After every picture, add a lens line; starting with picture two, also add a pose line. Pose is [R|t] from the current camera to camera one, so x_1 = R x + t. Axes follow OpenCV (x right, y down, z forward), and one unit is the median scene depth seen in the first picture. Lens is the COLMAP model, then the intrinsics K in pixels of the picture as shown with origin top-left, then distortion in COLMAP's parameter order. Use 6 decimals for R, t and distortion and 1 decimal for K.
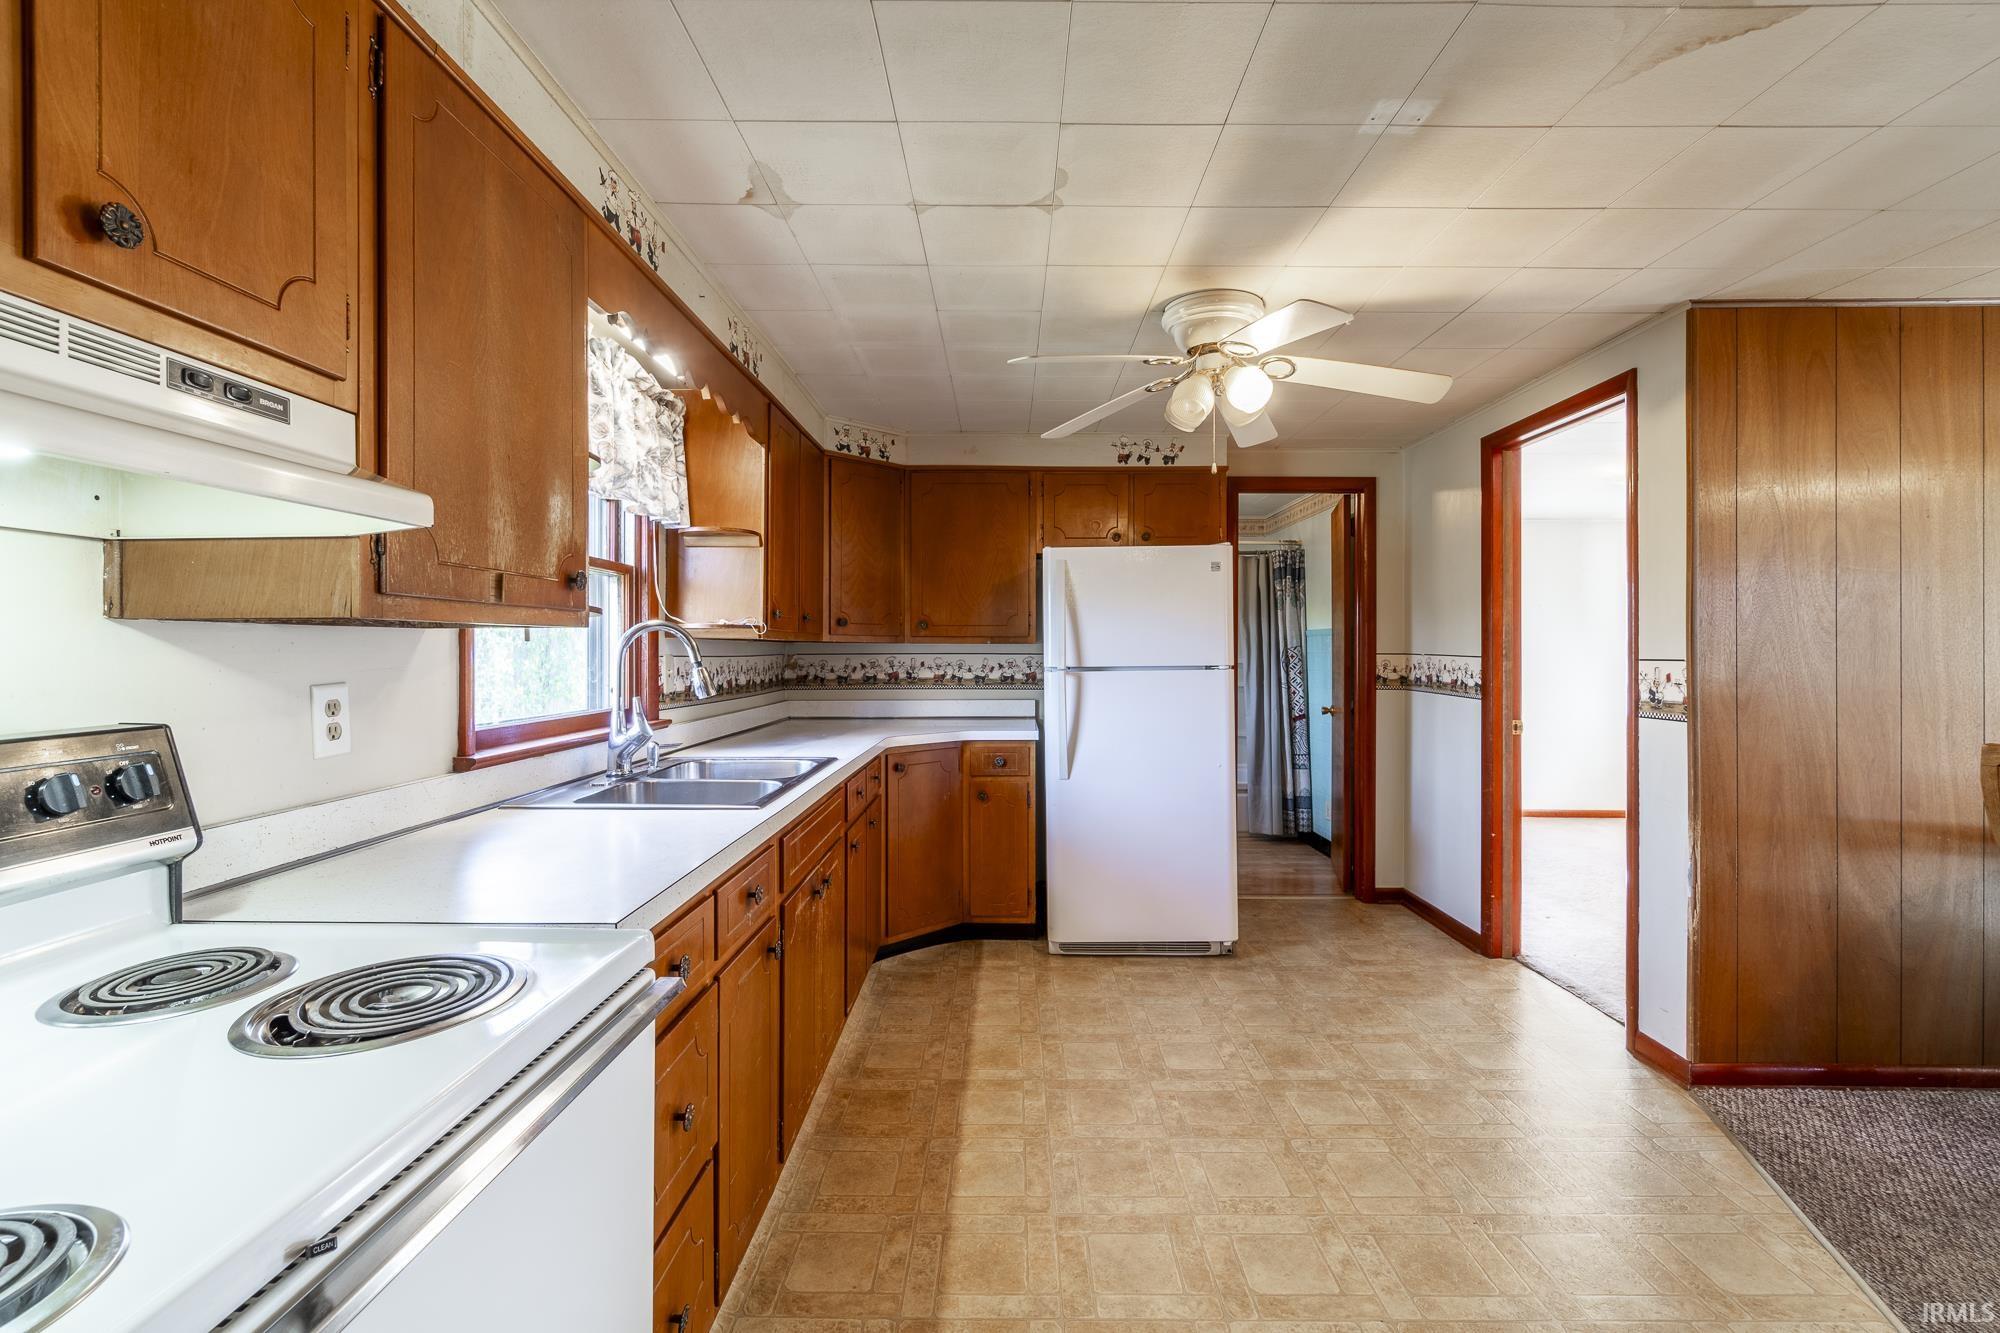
lens RADIAL K [[873.8, 0, 998.4], [0, 873.8, 648.3], [0, 0, 1]] dist [-0.008020, 0.001655]
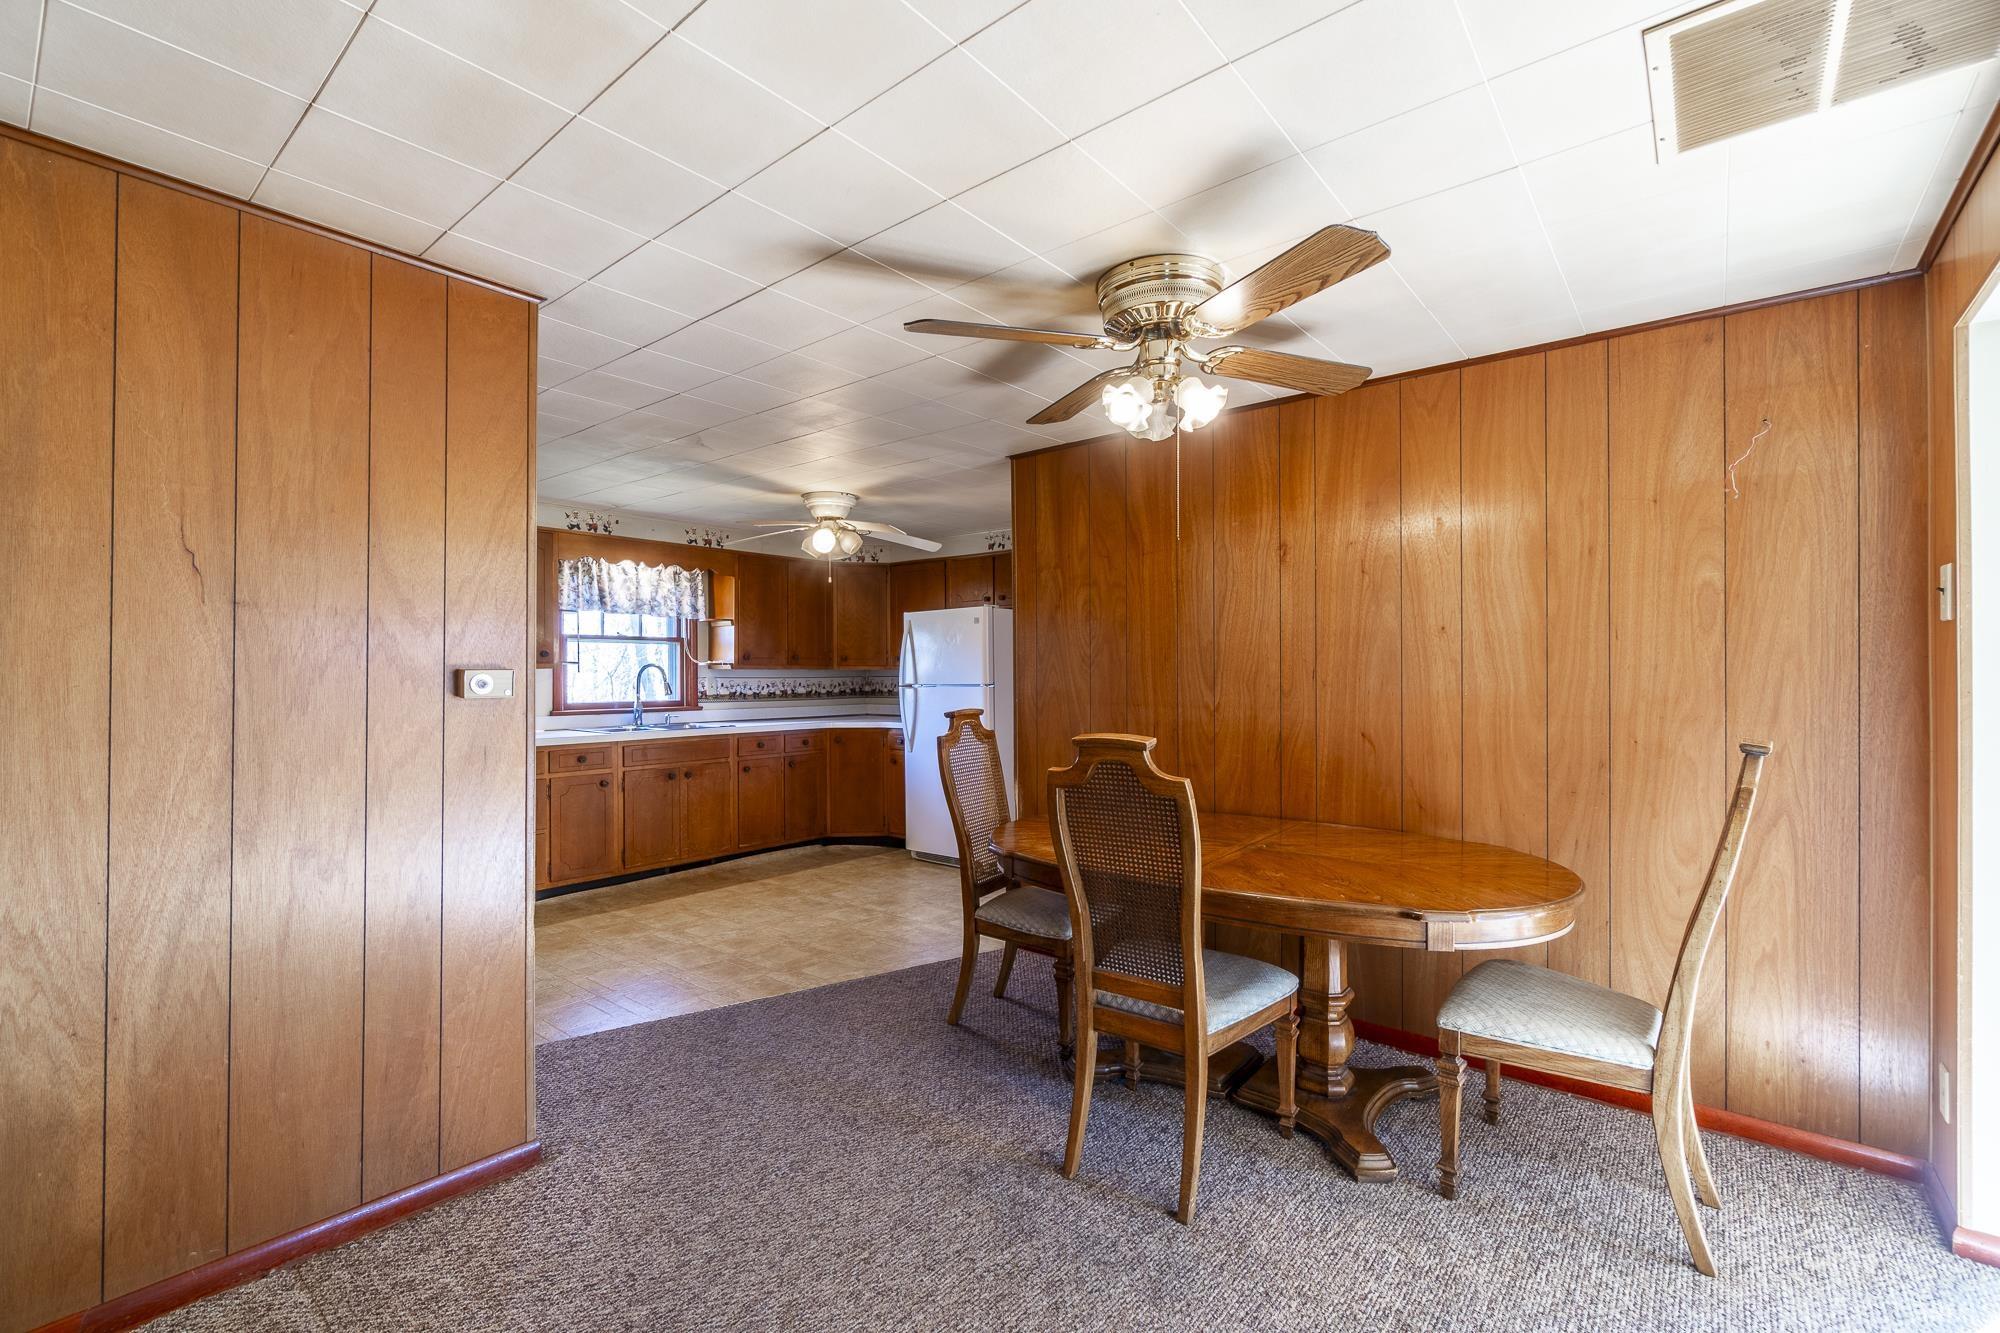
lens RADIAL K [[873.8, 0, 1007.0], [0, 873.8, 673.0], [0, 0, 1]] dist [-0.008020, 0.001655]
pose [[0.776719, -0.002235, -0.629843, 1.378209], [0.005150, 0.999983, 0.002802, -0.004494], [0.629826, -0.005420, 0.776717, -0.192933]]
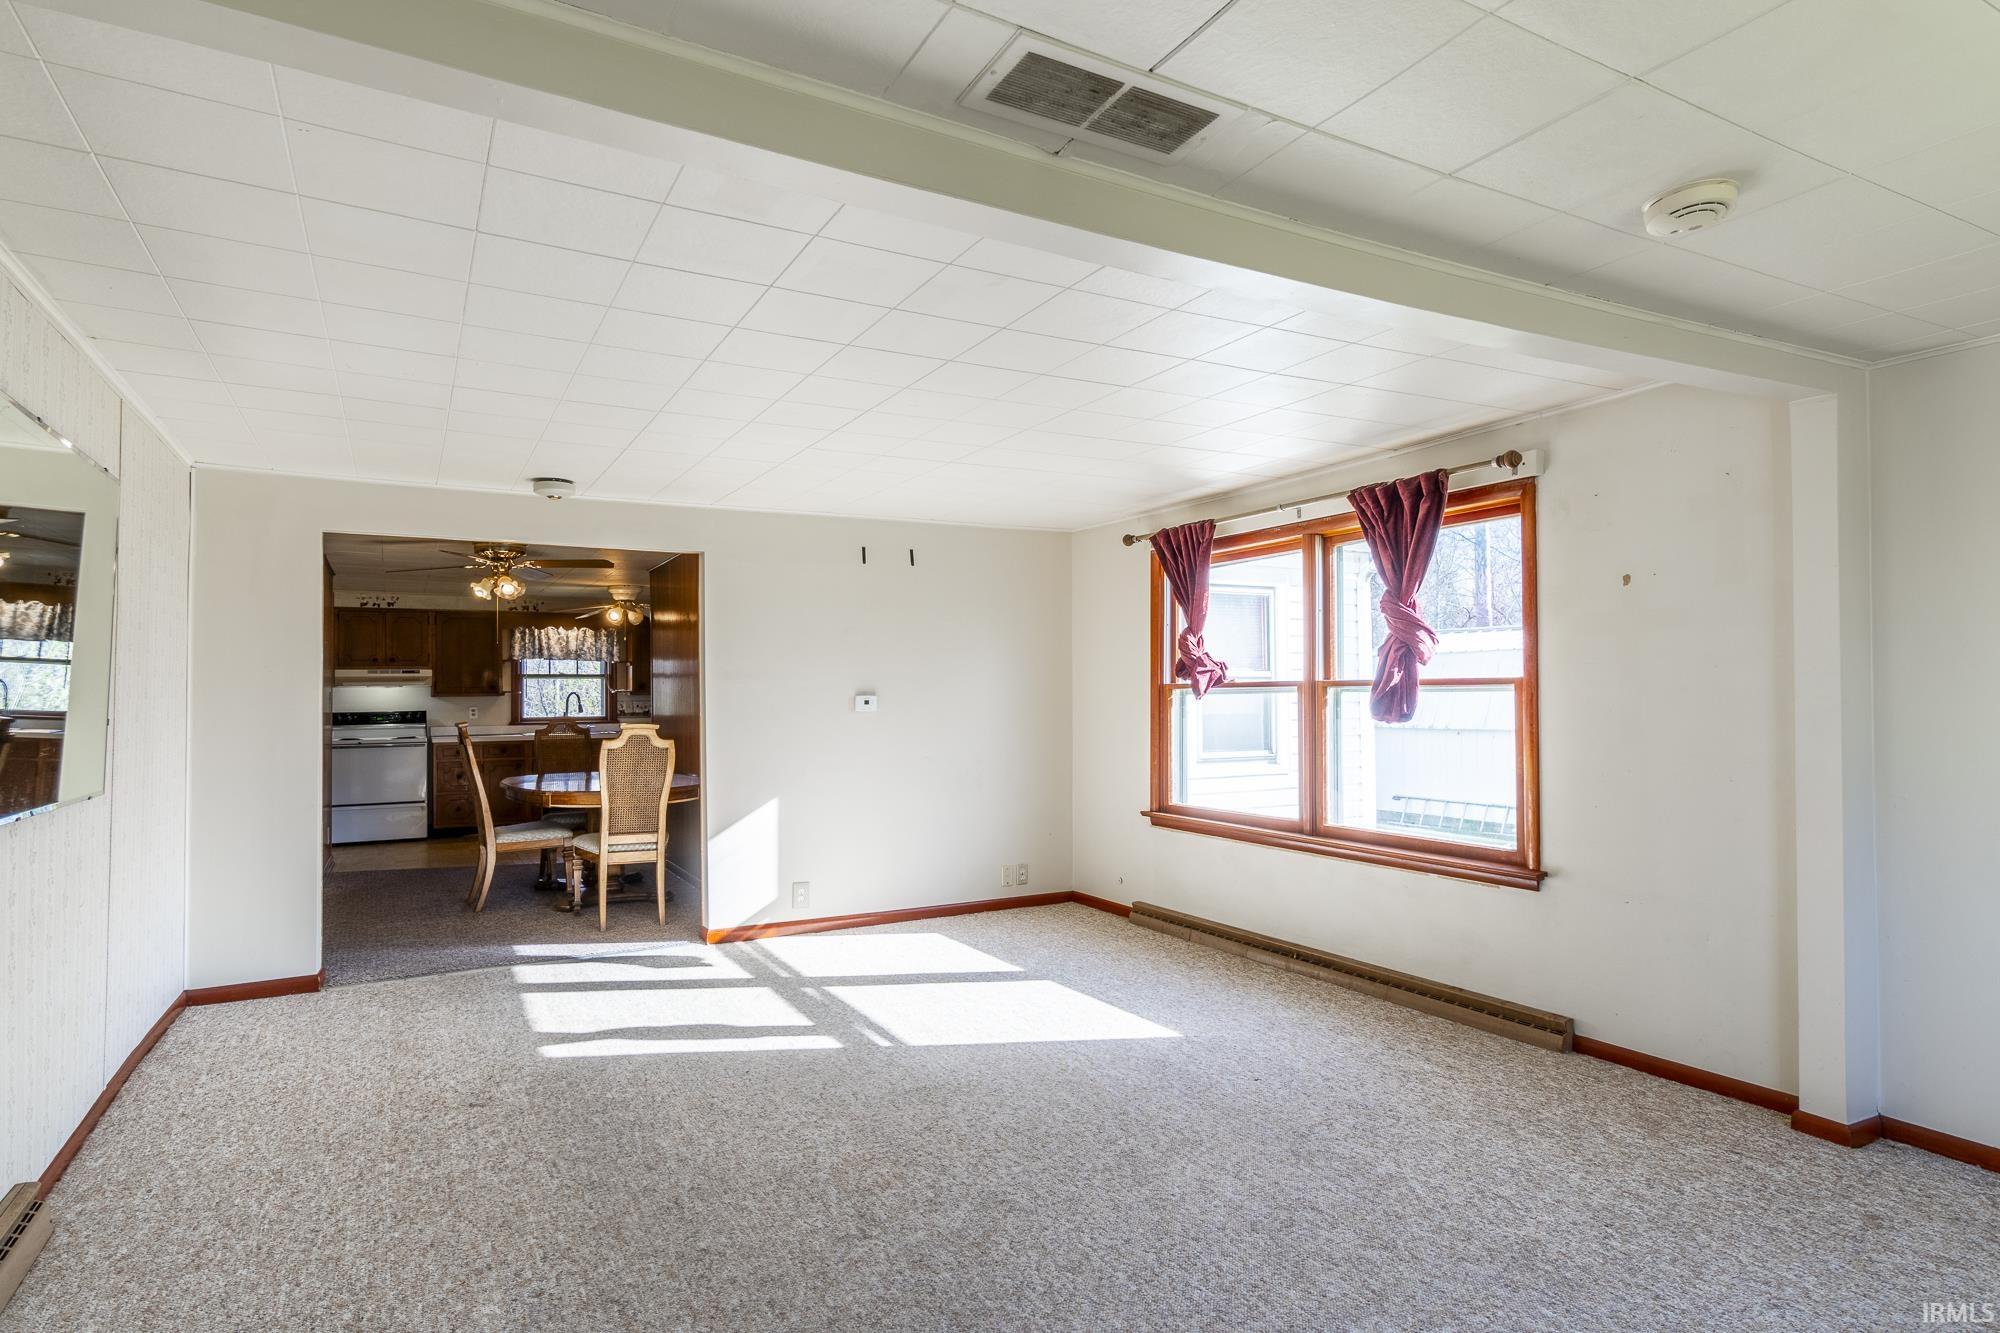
lens RADIAL K [[1049.4, 0, 989.5], [0, 1049.4, 674.2], [0, 0, 1]] dist [0.020033, -0.006584]
pose [[0.488128, -0.026238, -0.872377, 3.183425], [0.012313, 0.999656, -0.023176, 0.013603], [0.872685, 0.000571, 0.488283, 0.256153]]
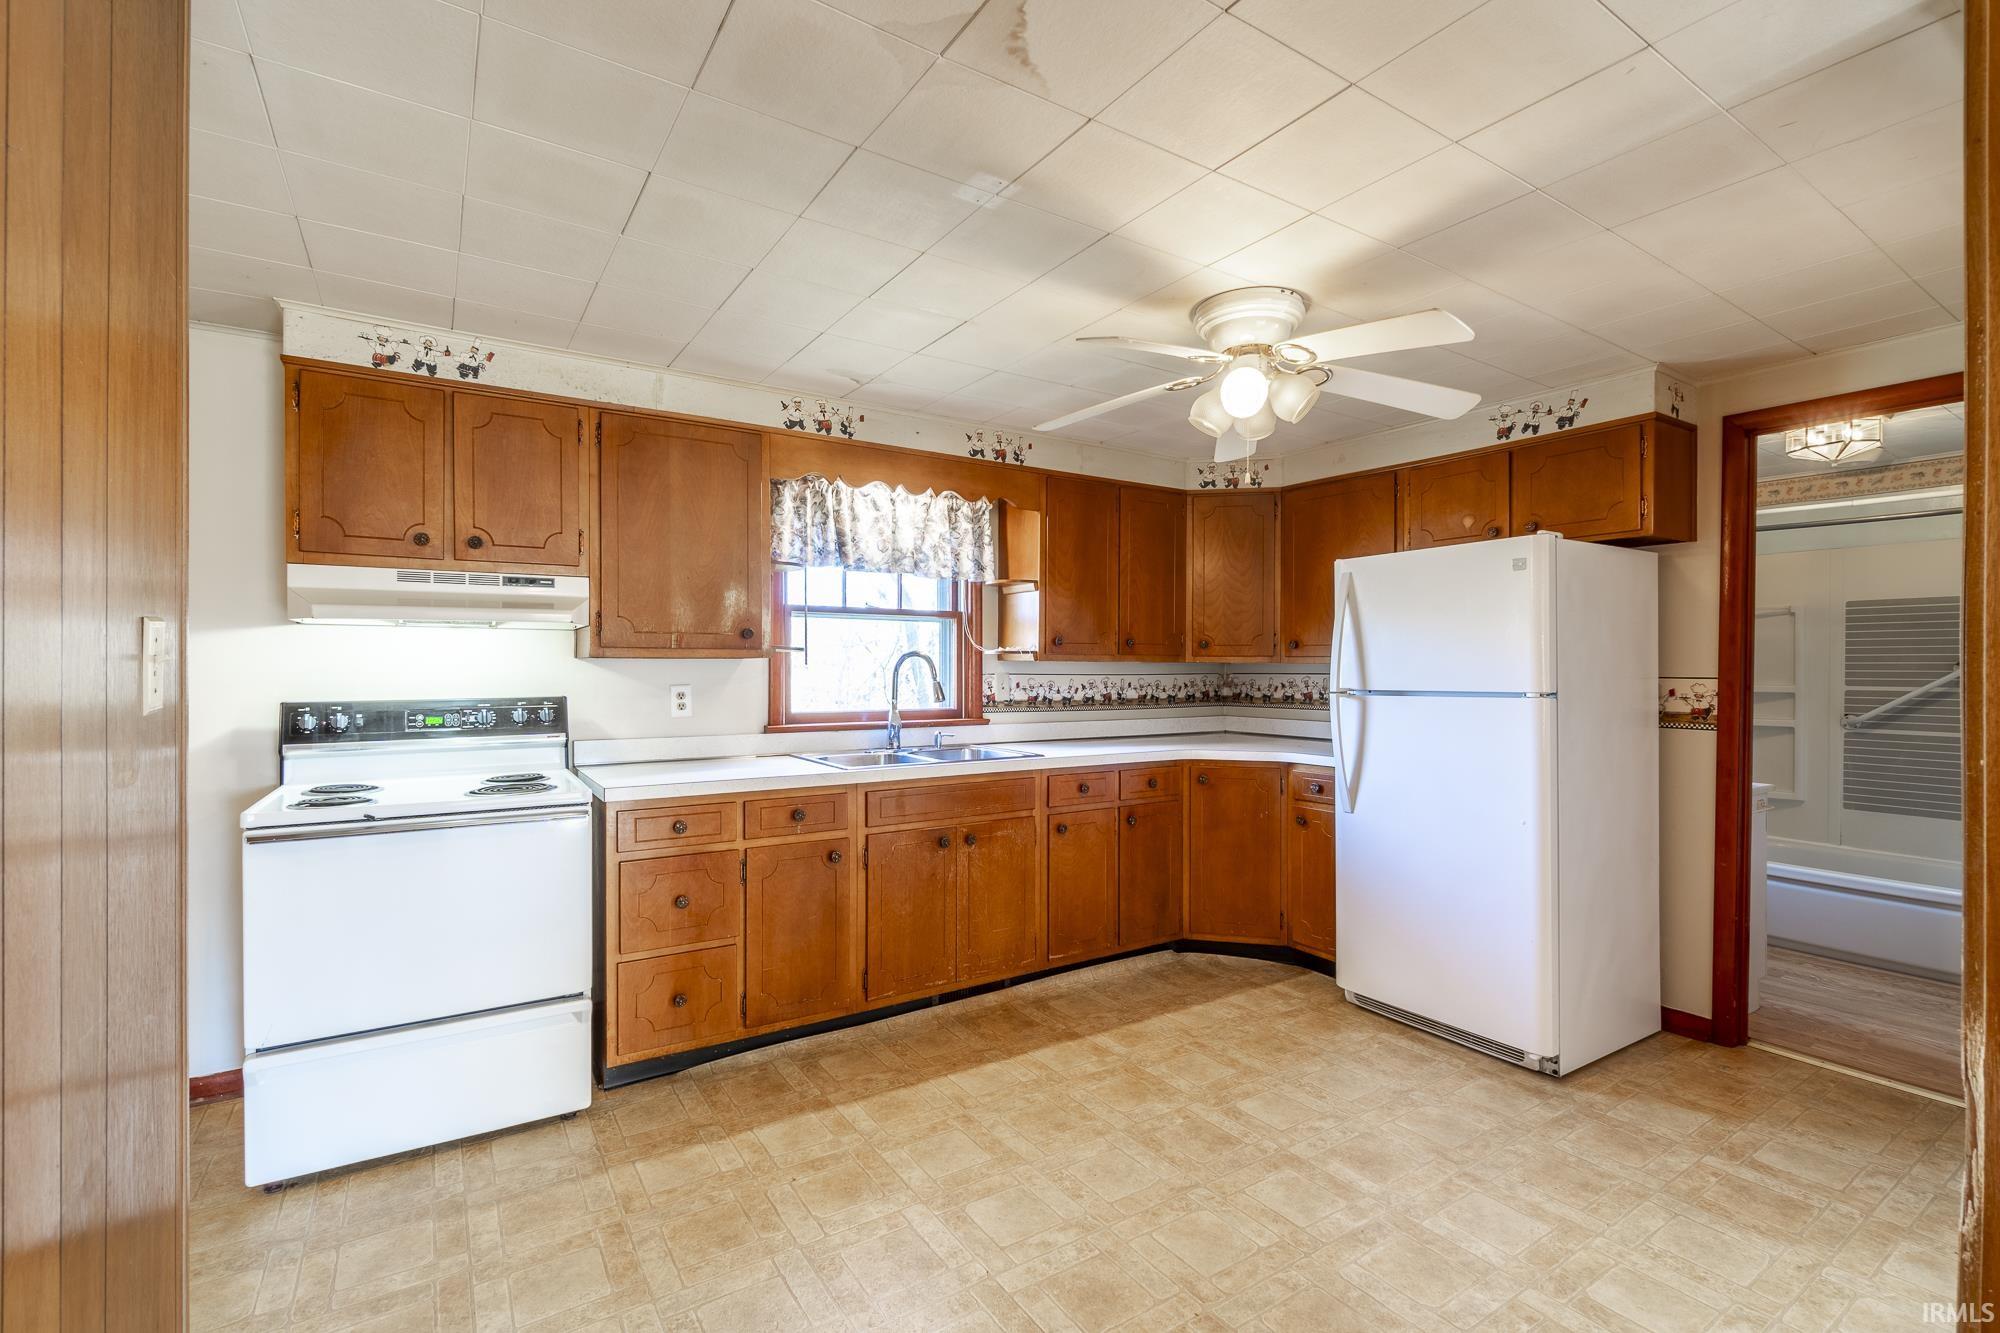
lens RADIAL K [[873.8, 0, 987.5], [0, 873.8, 673.2], [0, 0, 1]] dist [-0.008020, 0.001655]
pose [[0.542156, 0.007061, -0.840248, 0.690657], [-0.000417, 0.999967, 0.008134, -0.003168], [0.840278, -0.004060, 0.542141, 0.201845]]
